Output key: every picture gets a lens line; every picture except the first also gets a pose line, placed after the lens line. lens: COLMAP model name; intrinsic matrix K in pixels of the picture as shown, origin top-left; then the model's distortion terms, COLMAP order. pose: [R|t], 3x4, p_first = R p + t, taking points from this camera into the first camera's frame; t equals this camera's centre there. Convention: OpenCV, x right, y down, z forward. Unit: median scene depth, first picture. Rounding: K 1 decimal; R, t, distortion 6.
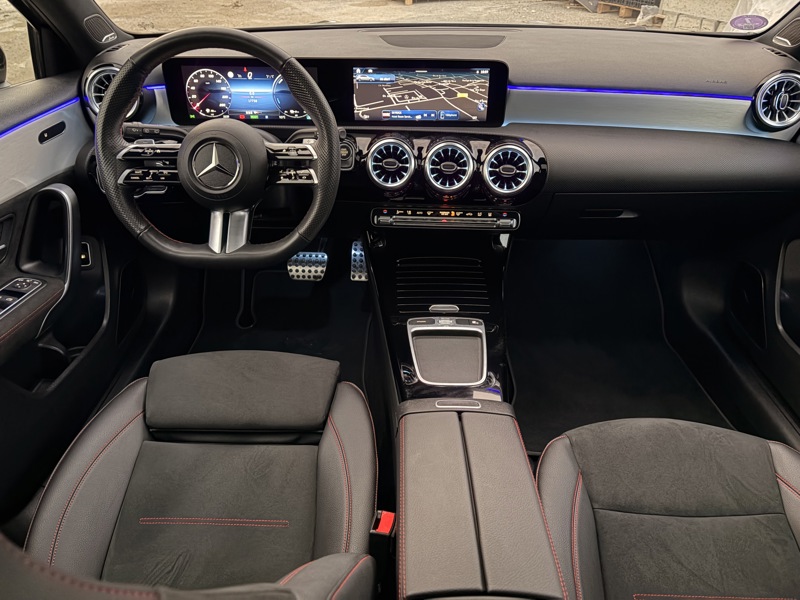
lens RADIAL K [[615.1, 0, 400.5], [0, 615.1, 307.5], [0, 0, 1]] dist [0.014232, -0.007199]
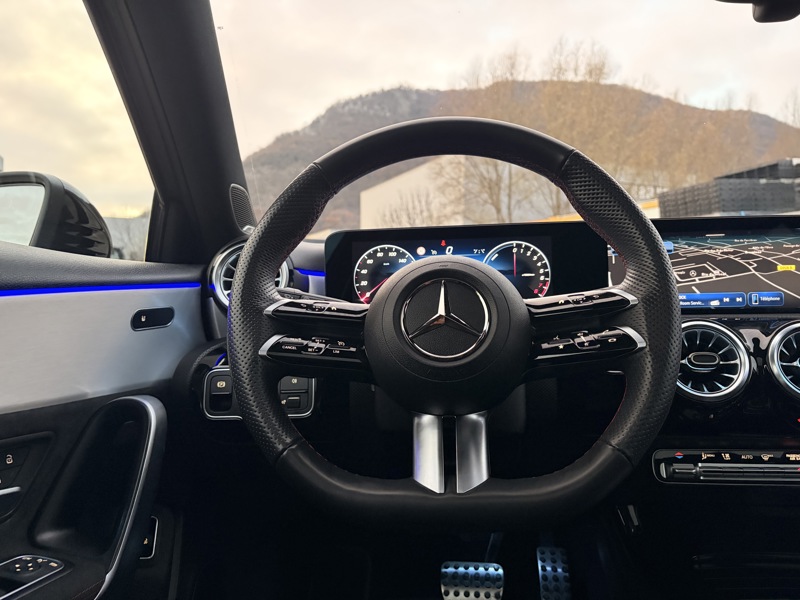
lens RADIAL K [[615.1, 0, 395.7], [0, 615.1, 308.5], [0, 0, 1]] dist [0.014232, -0.007199]
pose [[0.996186, -0.021208, -0.084644, -0.246983], [-0.026424, 0.851158, -0.524244, 0.034588], [0.083164, 0.524481, 0.847351, 0.452472]]
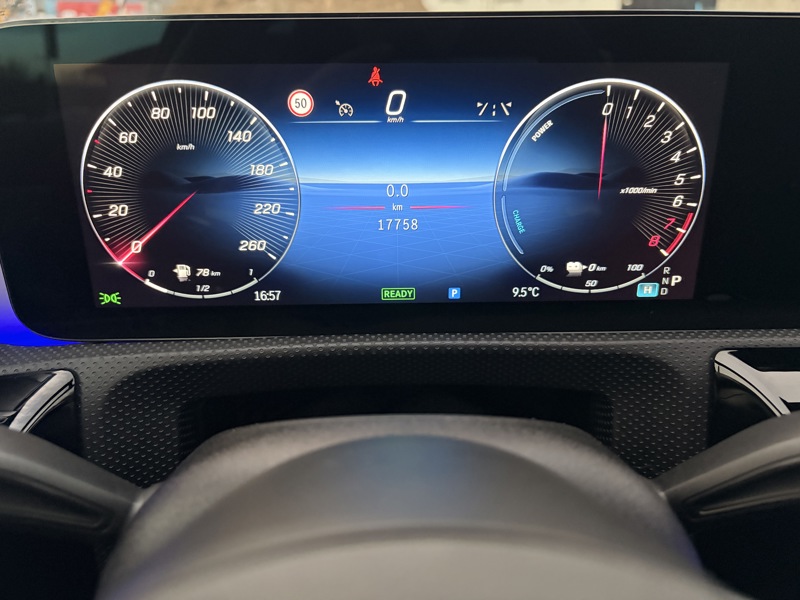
lens RADIAL K [[615.1, 0, 396.5], [0, 615.1, 301.4], [0, 0, 1]] dist [0.014232, -0.007199]
pose [[0.998591, -0.026333, 0.046064, -0.254580], [0.033765, 0.985064, -0.168845, -0.277291], [-0.040930, 0.170163, 0.984566, 0.807494]]
